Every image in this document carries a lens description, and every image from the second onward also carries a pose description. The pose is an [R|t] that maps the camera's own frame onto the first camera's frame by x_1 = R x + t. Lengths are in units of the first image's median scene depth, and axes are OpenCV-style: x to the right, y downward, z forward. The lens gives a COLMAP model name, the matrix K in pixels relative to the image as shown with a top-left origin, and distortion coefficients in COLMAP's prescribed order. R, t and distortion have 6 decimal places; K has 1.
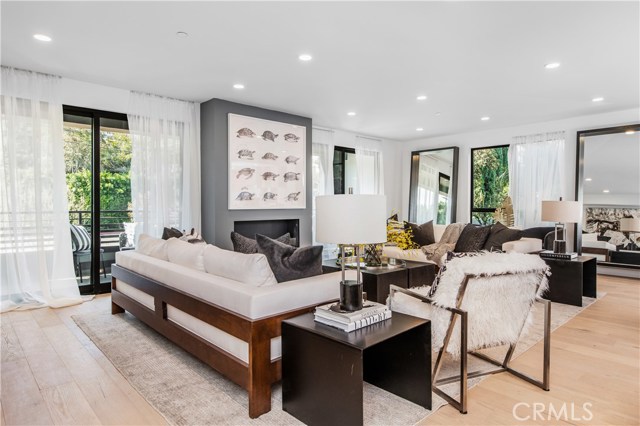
lens RADIAL K [[400.6, 0, 319.1], [0, 400.6, 218.4], [0, 0, 1]] dist [0.021801, 0.001351]
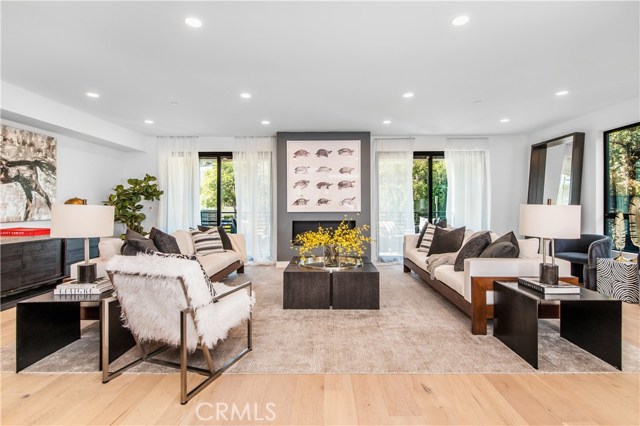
lens RADIAL K [[328.5, 0, 322.2], [0, 328.5, 206.6], [0, 0, 1]] dist [0.017242, 0.000009]
pose [[0.705281, -0.000465, -0.708928, 0.594128], [-0.022007, 0.999503, -0.022549, -0.016602], [0.708586, 0.031505, 0.704921, 0.286136]]
